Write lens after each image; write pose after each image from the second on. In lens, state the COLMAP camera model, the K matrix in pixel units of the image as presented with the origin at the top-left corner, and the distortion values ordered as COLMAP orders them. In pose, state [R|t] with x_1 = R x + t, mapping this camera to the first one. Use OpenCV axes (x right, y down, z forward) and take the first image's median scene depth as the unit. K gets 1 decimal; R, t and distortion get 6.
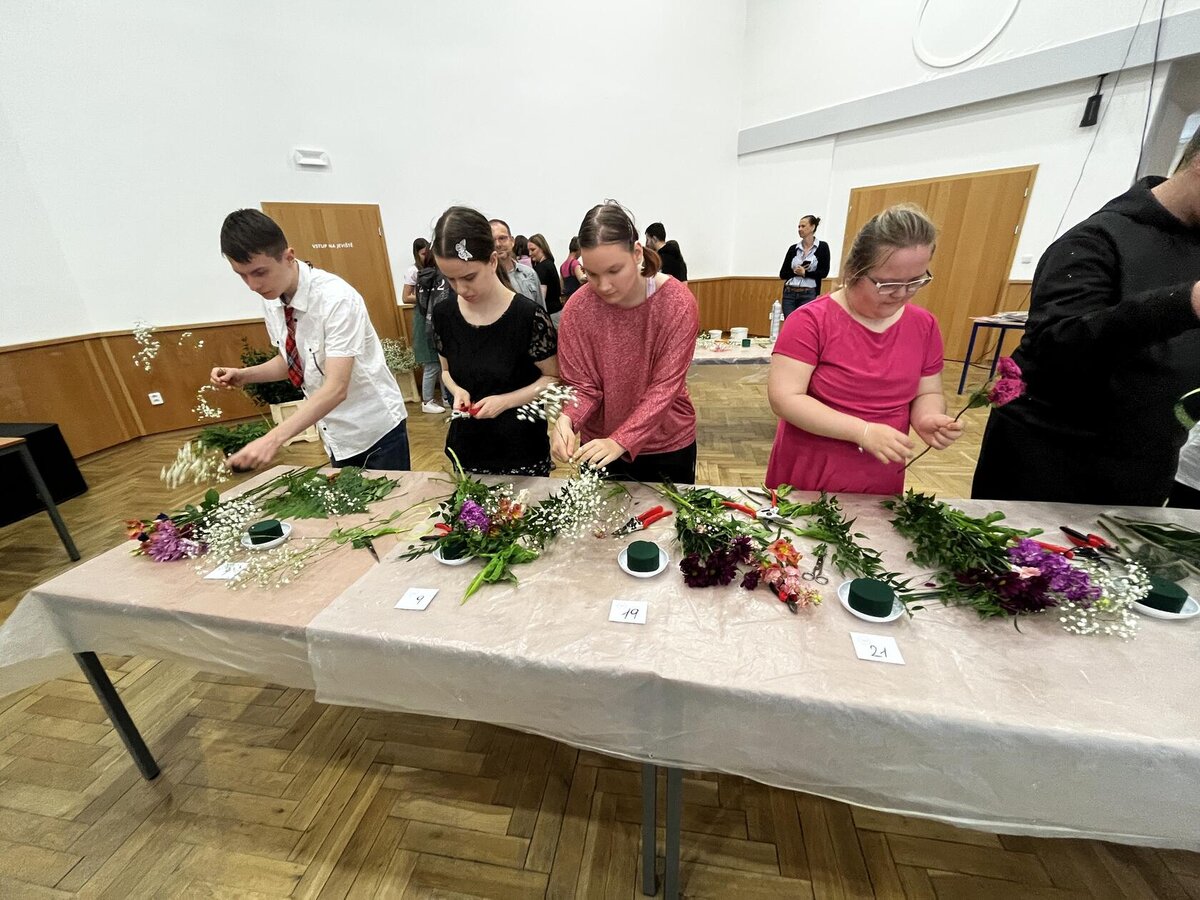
lens RADIAL K [[481.7, 0, 600.0], [0, 481.7, 450.0], [0, 0, 1]] dist [-0.000949, -0.000138]
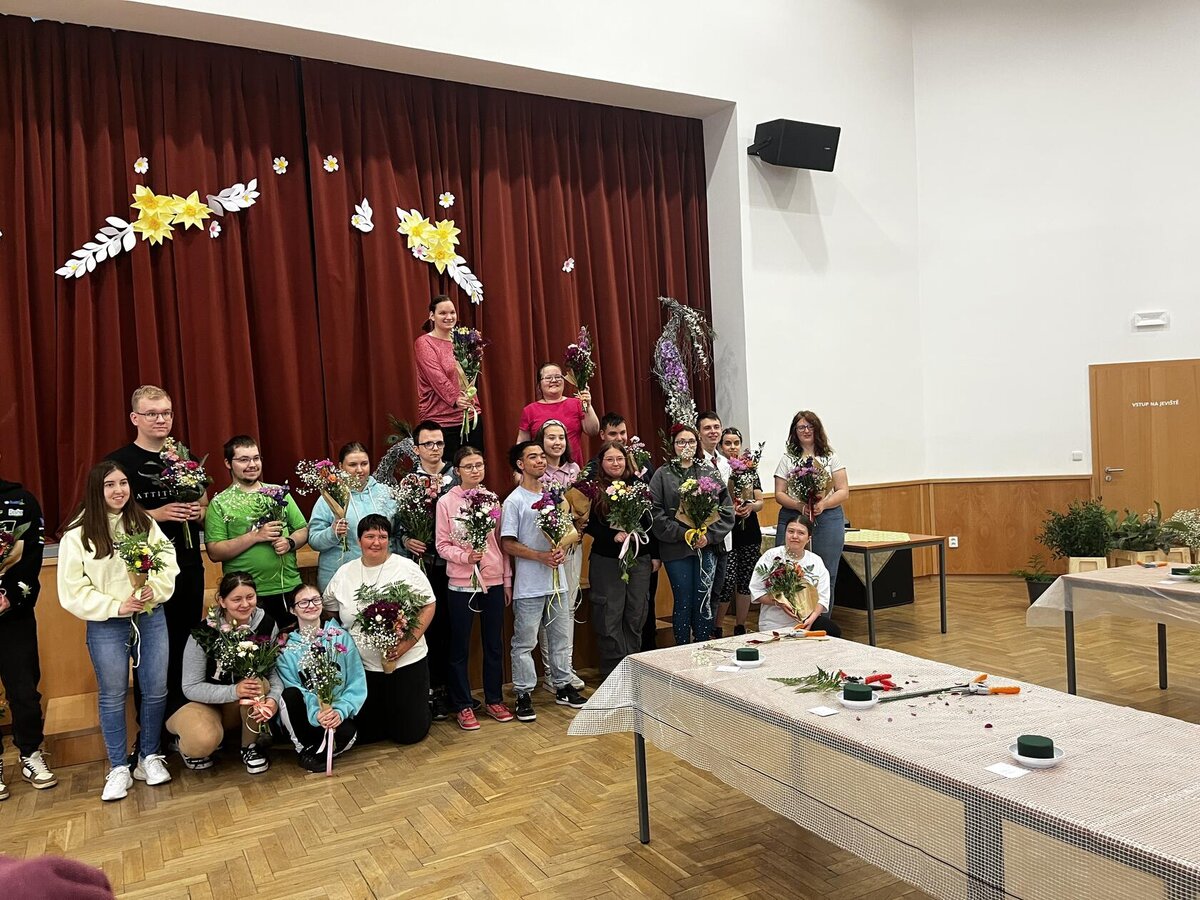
lens RADIAL K [[910.2, 0, 600.0], [0, 910.2, 450.0], [0, 0, 1]] dist [0.052821, -0.066608]
pose [[0.628113, 0.032770, -0.777432, 0.150833], [-0.272231, 0.945227, -0.180101, 0.282061], [0.728948, 0.324765, 0.602630, -0.863402]]
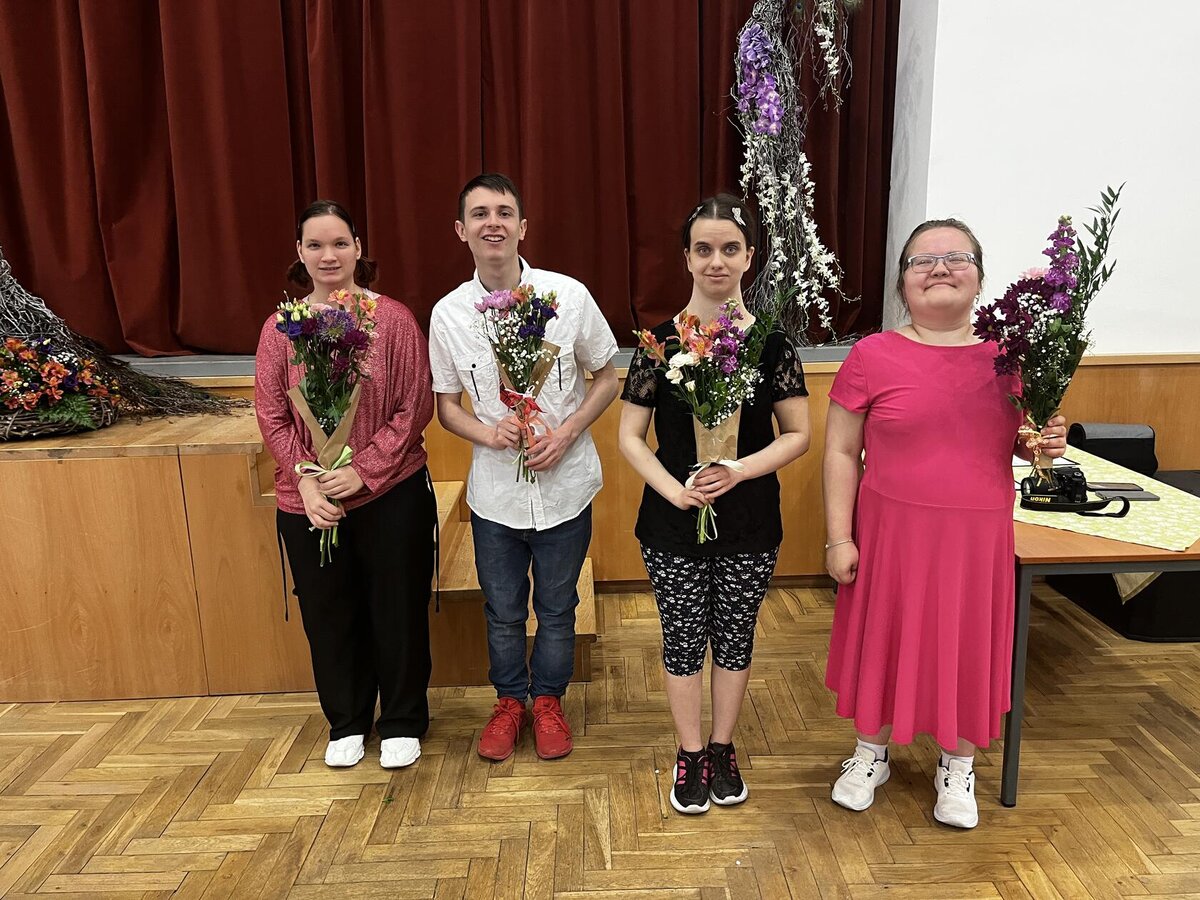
lens RADIAL K [[910.2, 0, 600.0], [0, 910.2, 450.0], [0, 0, 1]] dist [0.052821, -0.066608]
pose [[0.201792, 0.262464, -0.943606, -0.284799], [-0.353755, 0.917920, 0.179668, -0.020344], [0.913311, 0.297550, 0.278077, 0.000622]]
